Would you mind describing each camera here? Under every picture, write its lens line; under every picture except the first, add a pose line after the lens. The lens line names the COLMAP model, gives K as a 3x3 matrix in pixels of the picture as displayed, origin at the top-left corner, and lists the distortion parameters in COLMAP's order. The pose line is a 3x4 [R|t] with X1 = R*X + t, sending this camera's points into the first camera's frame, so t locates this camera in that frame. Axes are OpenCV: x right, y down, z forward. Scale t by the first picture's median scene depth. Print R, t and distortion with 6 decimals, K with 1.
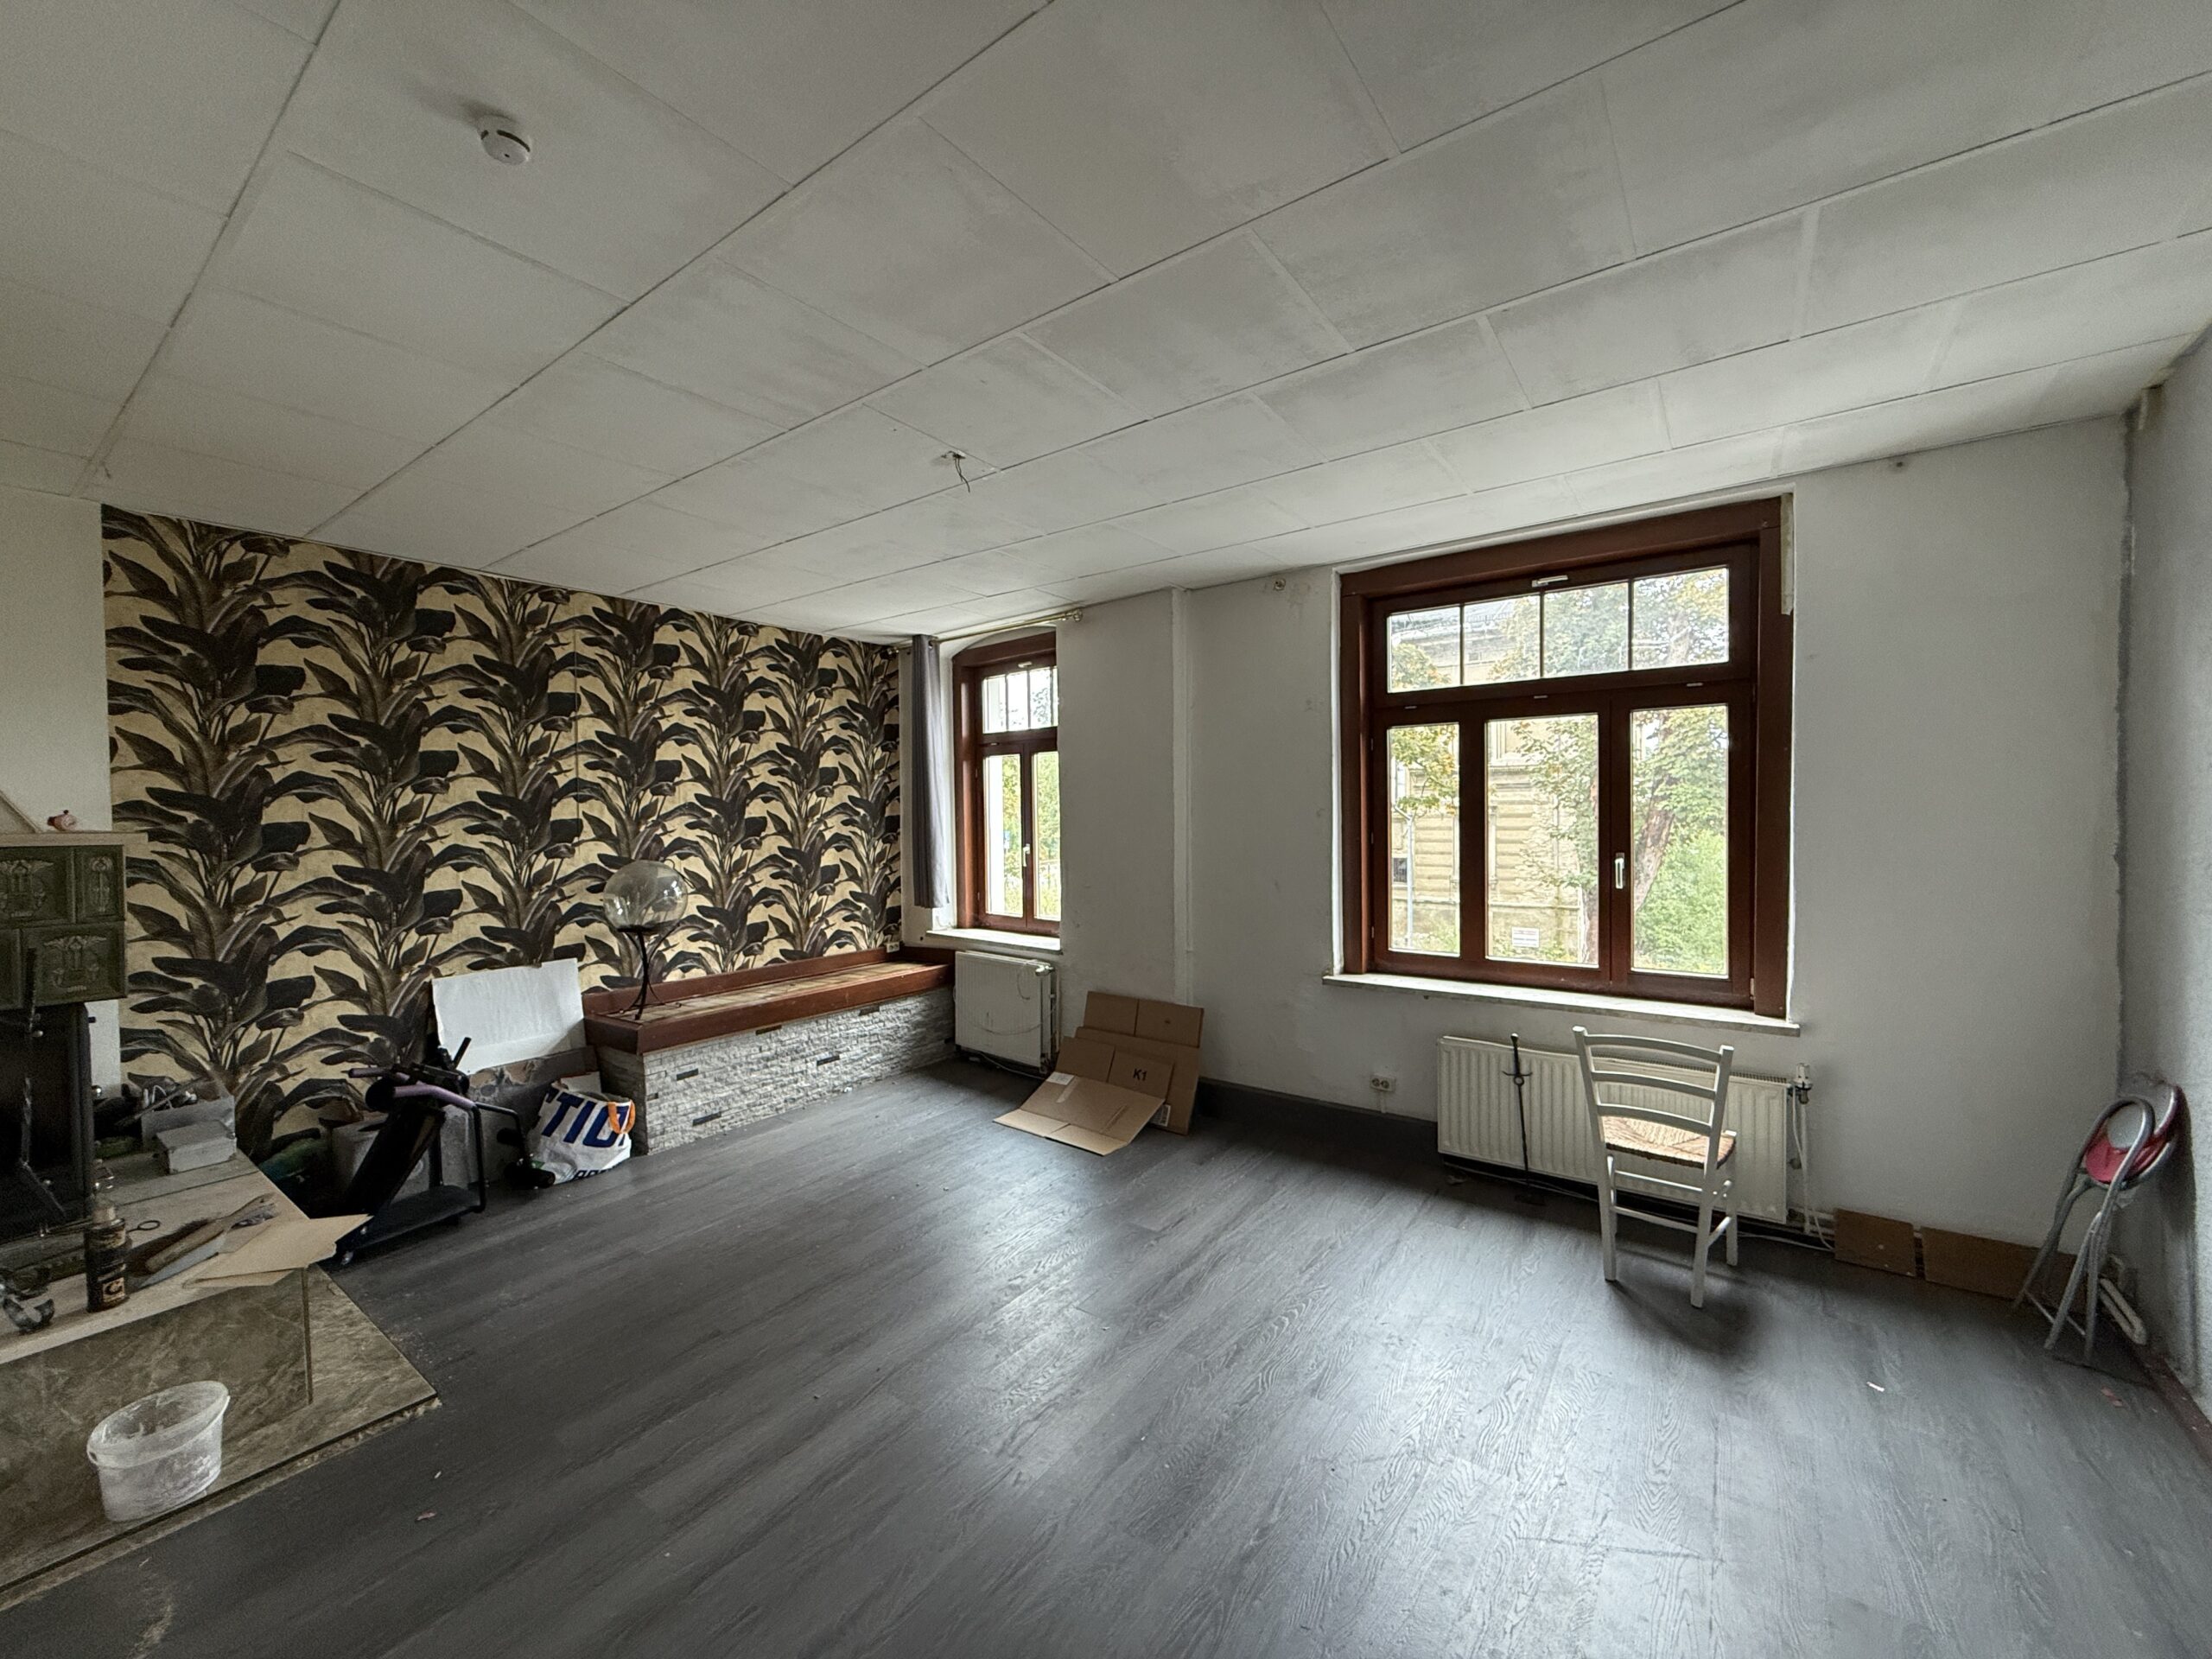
lens RADIAL K [[874.8, 0, 1103.7], [0, 874.8, 846.2], [0, 0, 1]] dist [0.000802, -0.000680]
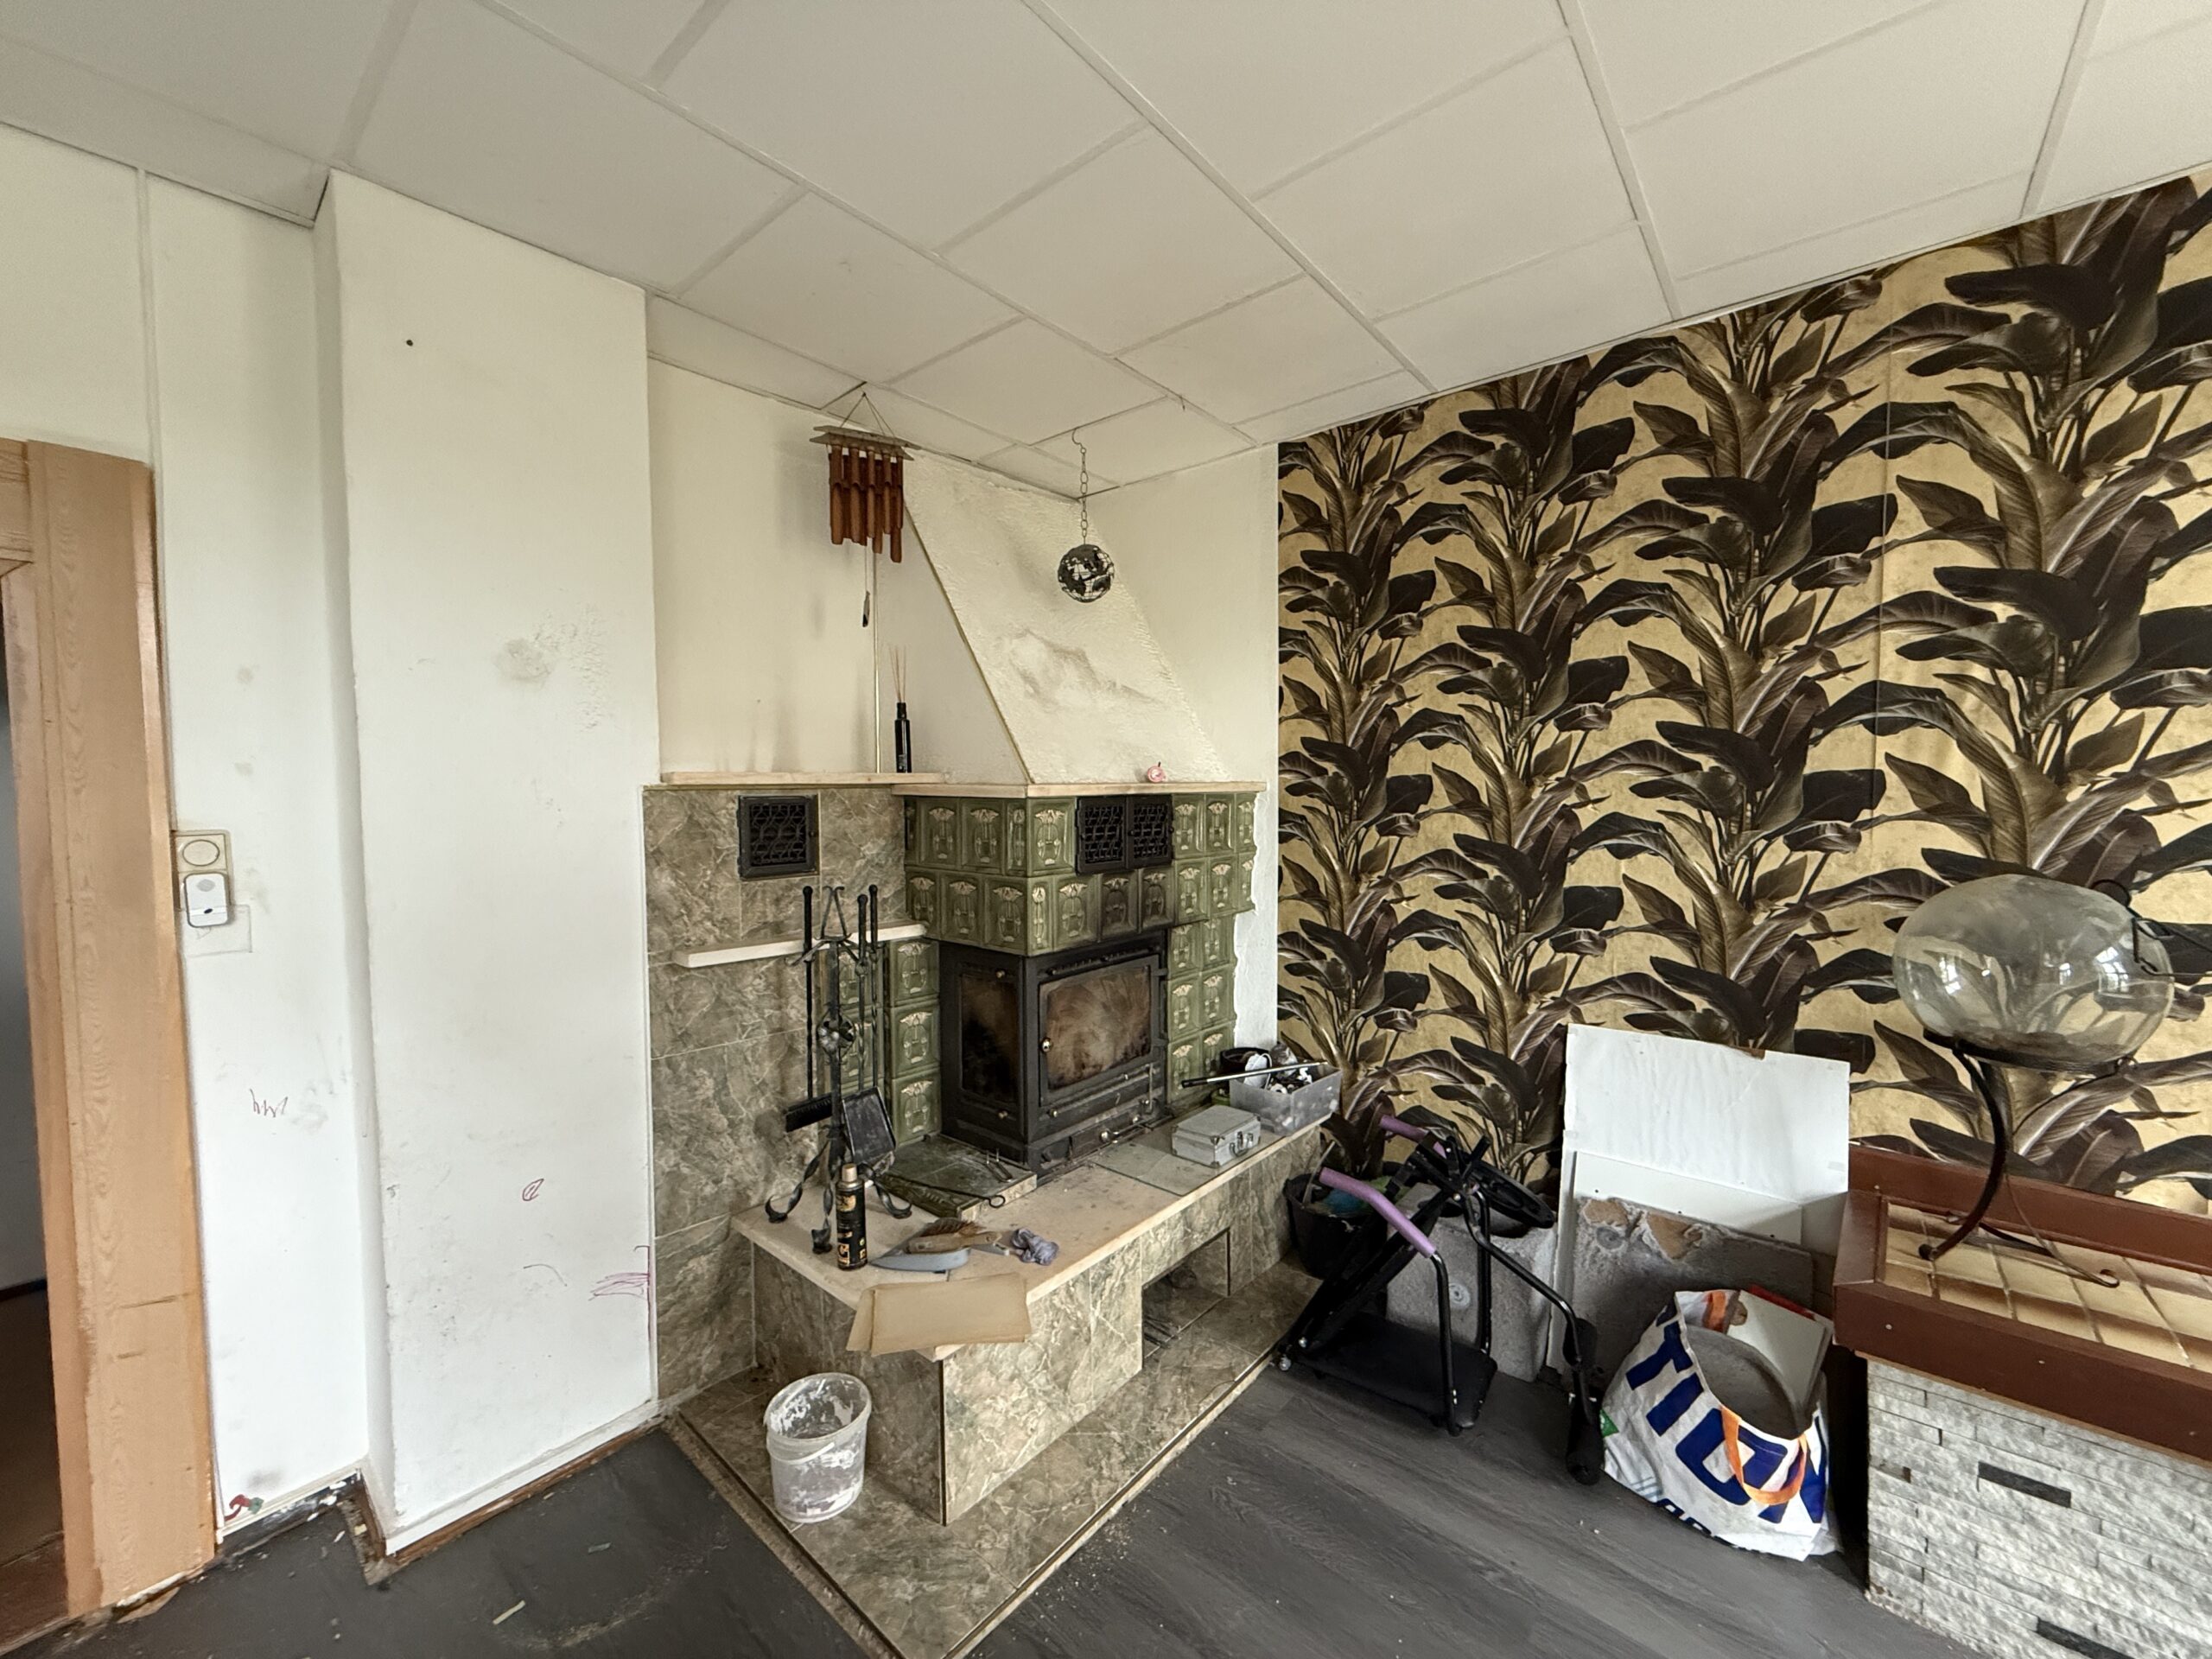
lens RADIAL K [[874.8, 0, 1099.9], [0, 874.8, 827.3], [0, 0, 1]] dist [0.000802, -0.000680]
pose [[-0.087996, 0.061576, -0.994216, -0.110609], [-0.031904, 0.997401, 0.064597, -0.019331], [0.995610, 0.037404, -0.085803, 0.690268]]
